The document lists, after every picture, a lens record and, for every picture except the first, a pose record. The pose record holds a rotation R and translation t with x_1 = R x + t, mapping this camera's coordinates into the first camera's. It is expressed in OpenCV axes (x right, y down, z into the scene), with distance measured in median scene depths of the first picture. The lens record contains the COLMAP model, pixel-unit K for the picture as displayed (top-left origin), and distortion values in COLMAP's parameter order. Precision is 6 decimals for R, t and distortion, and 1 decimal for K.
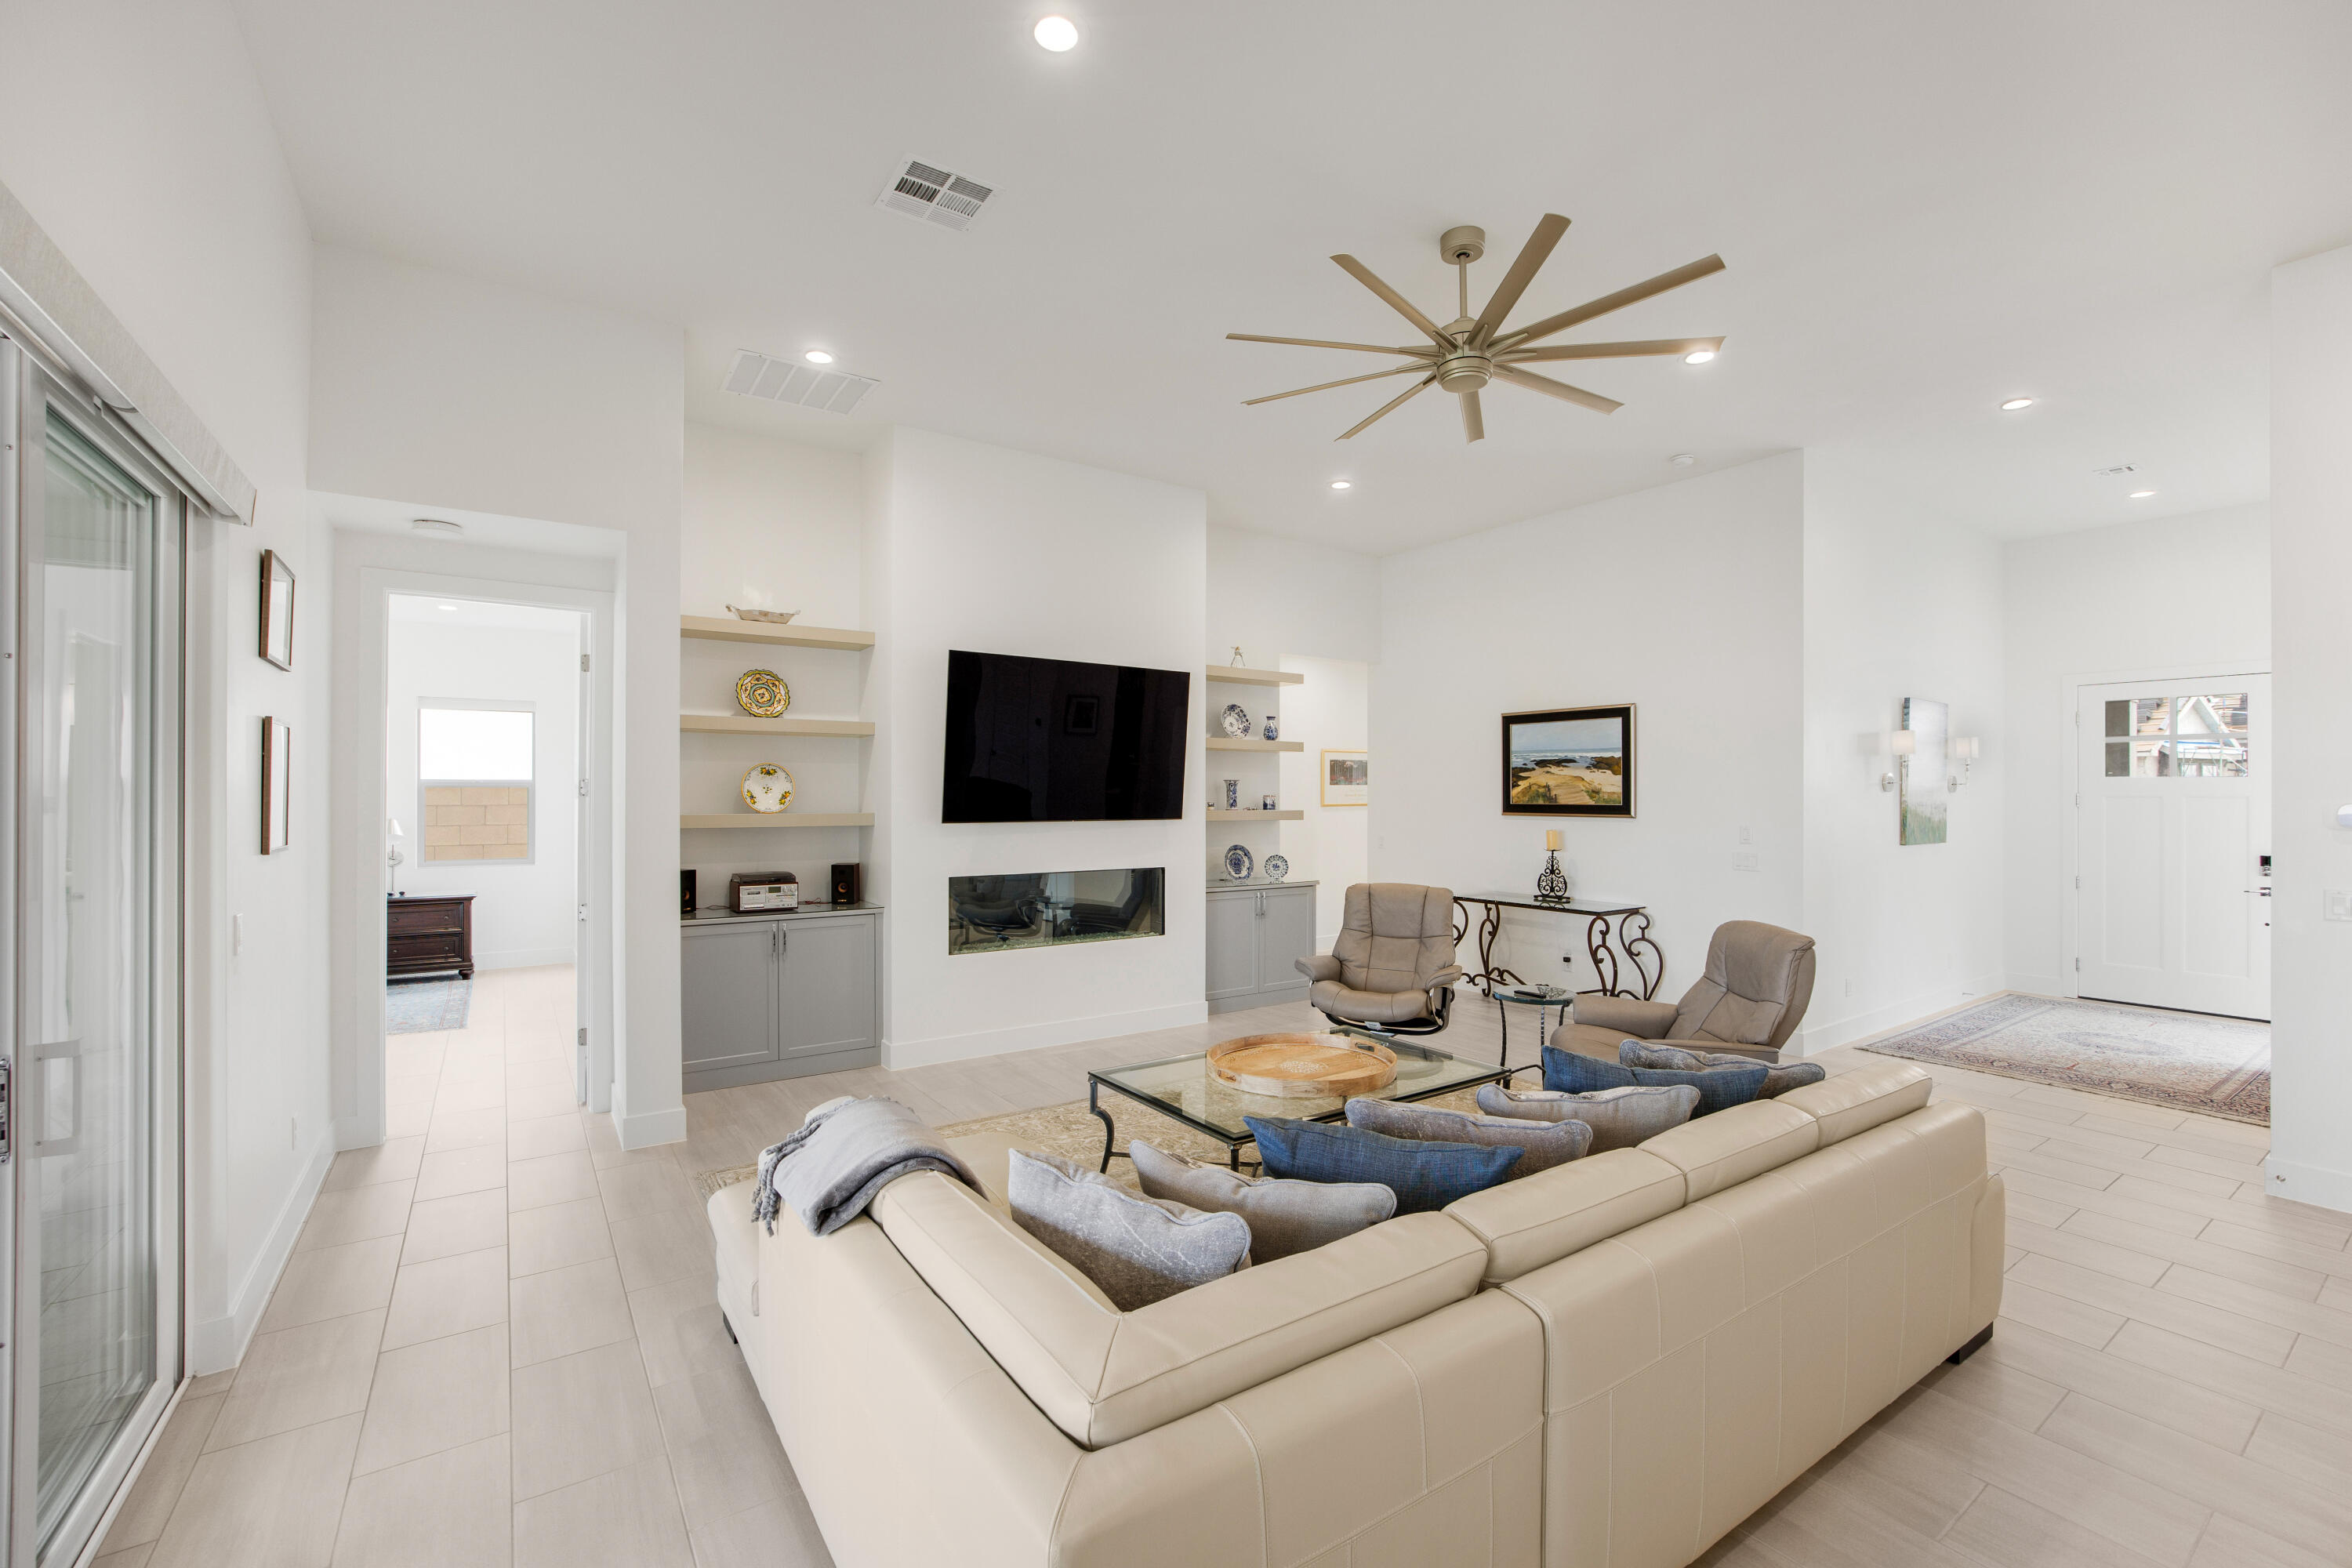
lens RADIAL K [[987.7, 0, 1175.9], [0, 987.7, 796.8], [0, 0, 1]] dist [0.003710, 0.000057]
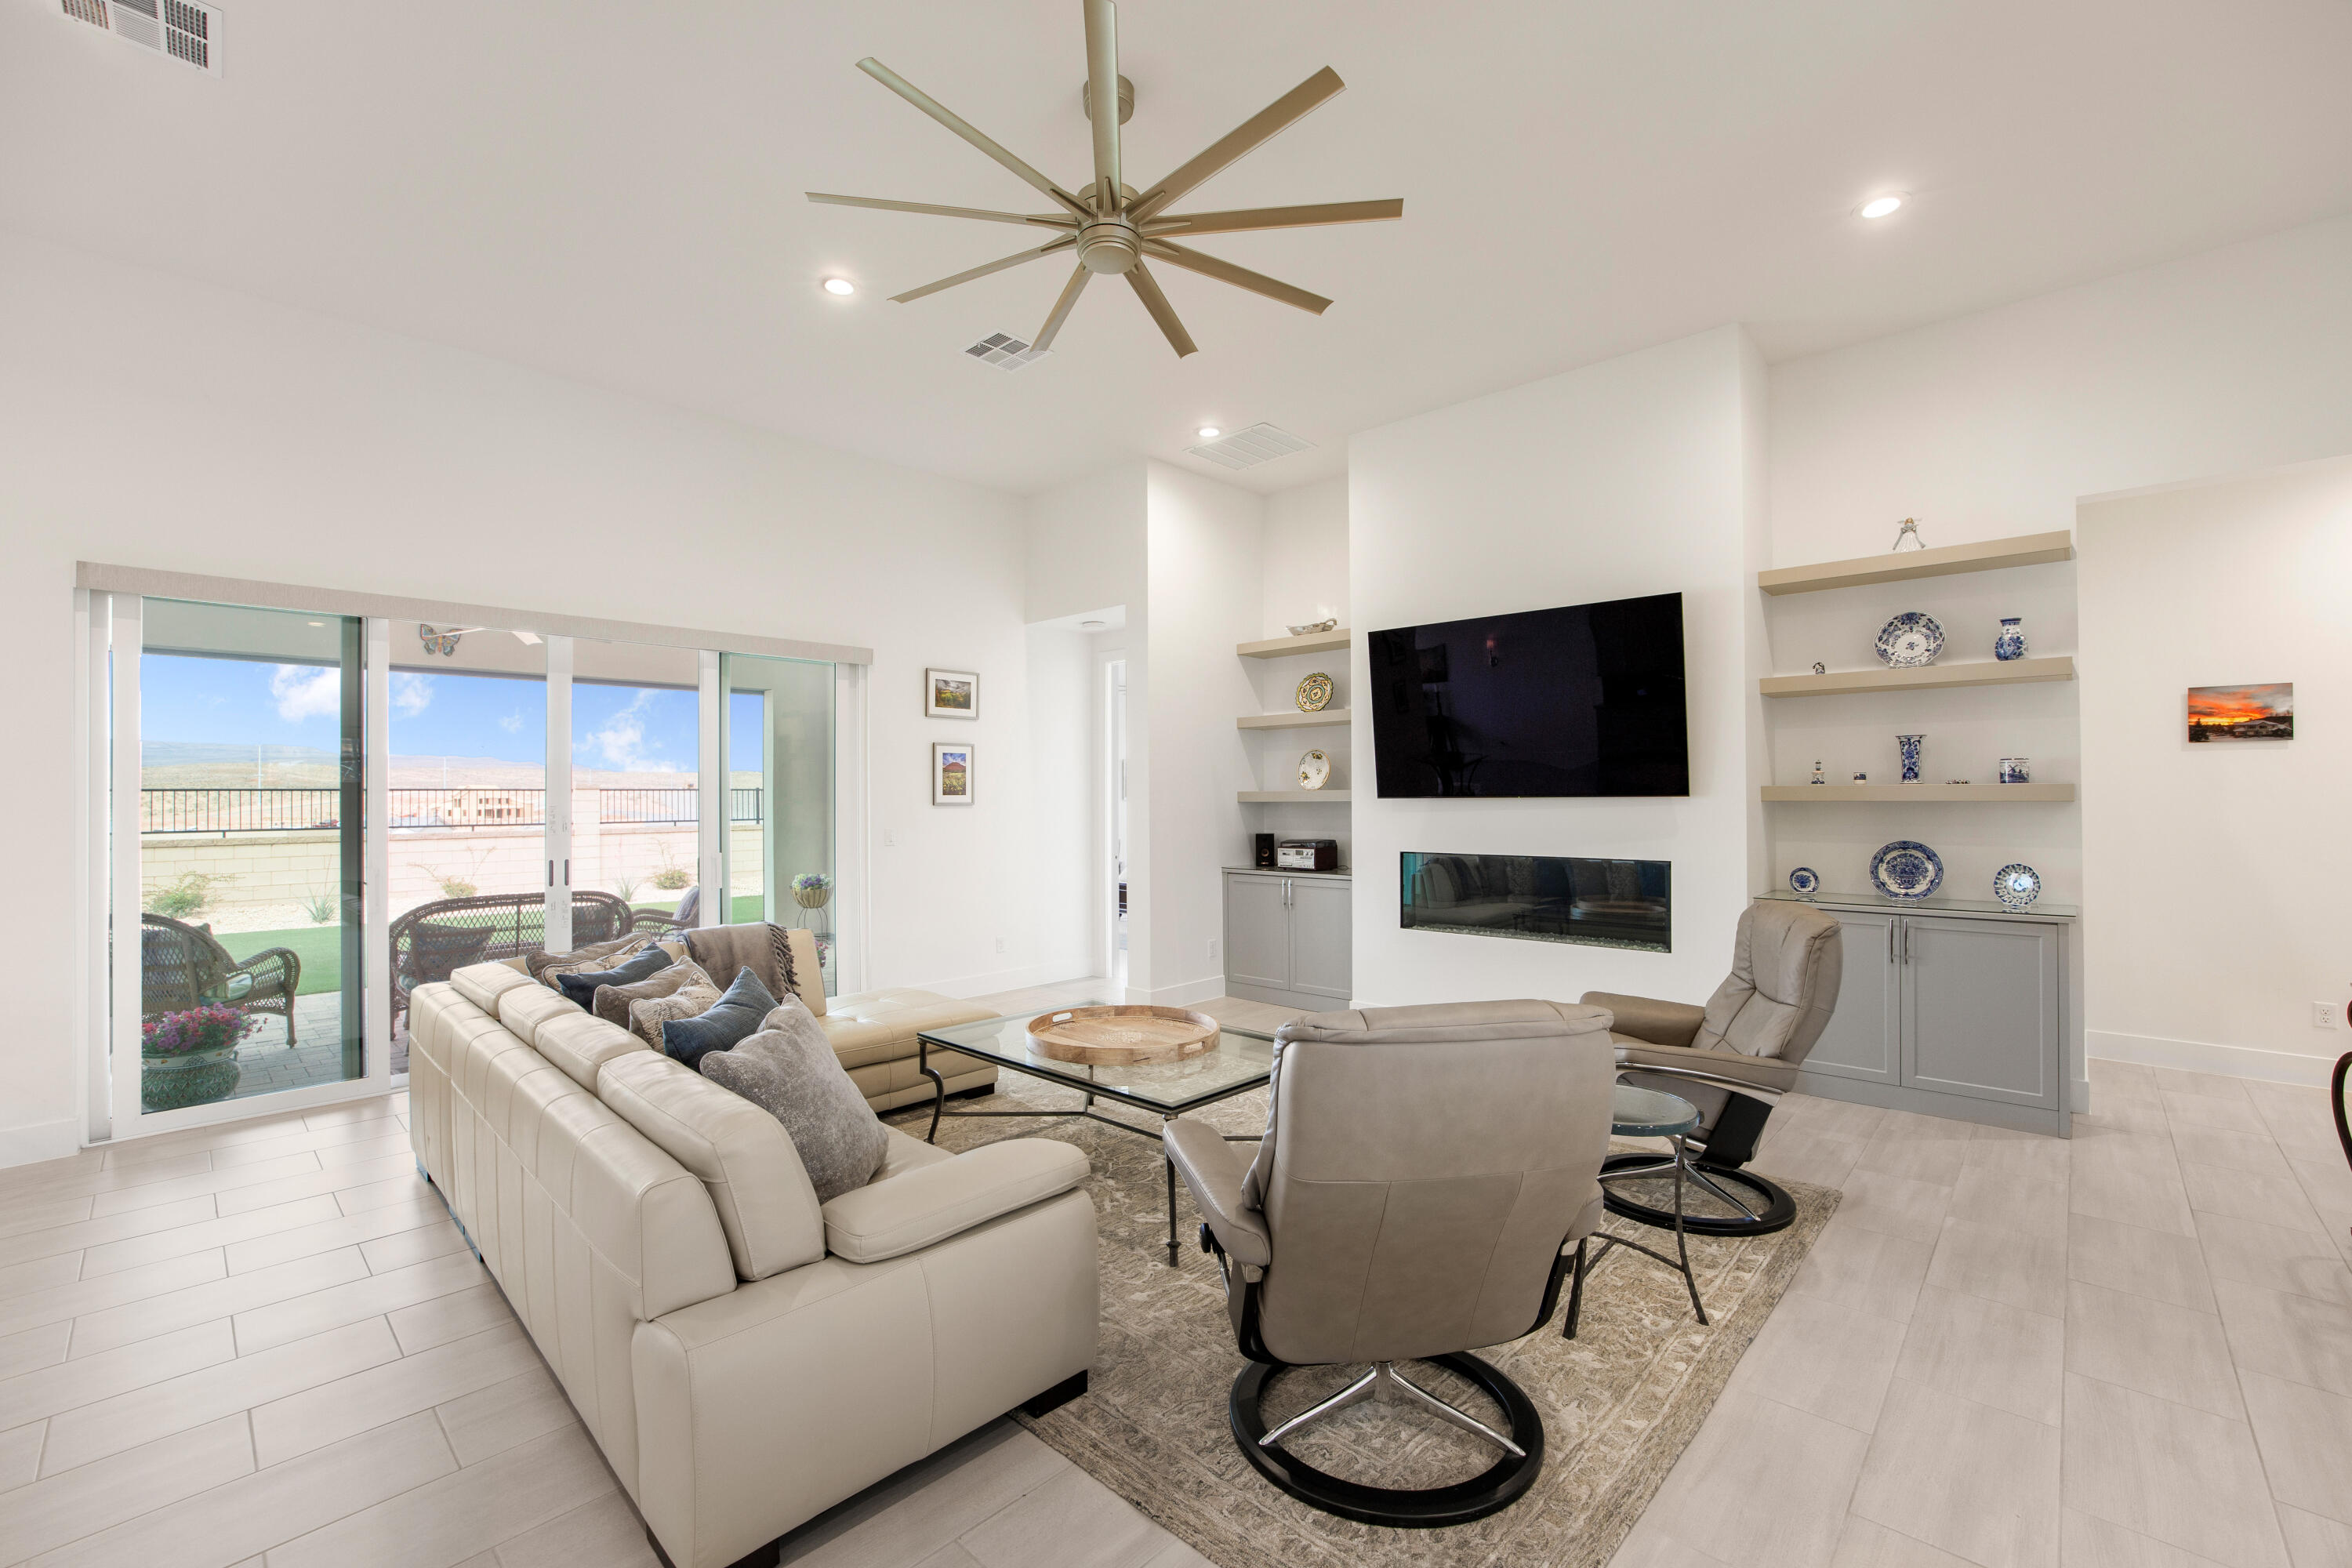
lens RADIAL K [[948.6, 0, 1174.6], [0, 948.6, 794.3], [0, 0, 1]] dist [-0.022767, 0.000685]
pose [[0.253656, -0.007619, -0.967264, 0.579310], [0.005145, 0.999965, -0.006527, 0.024152], [0.967281, -0.003321, 0.253687, 0.466451]]
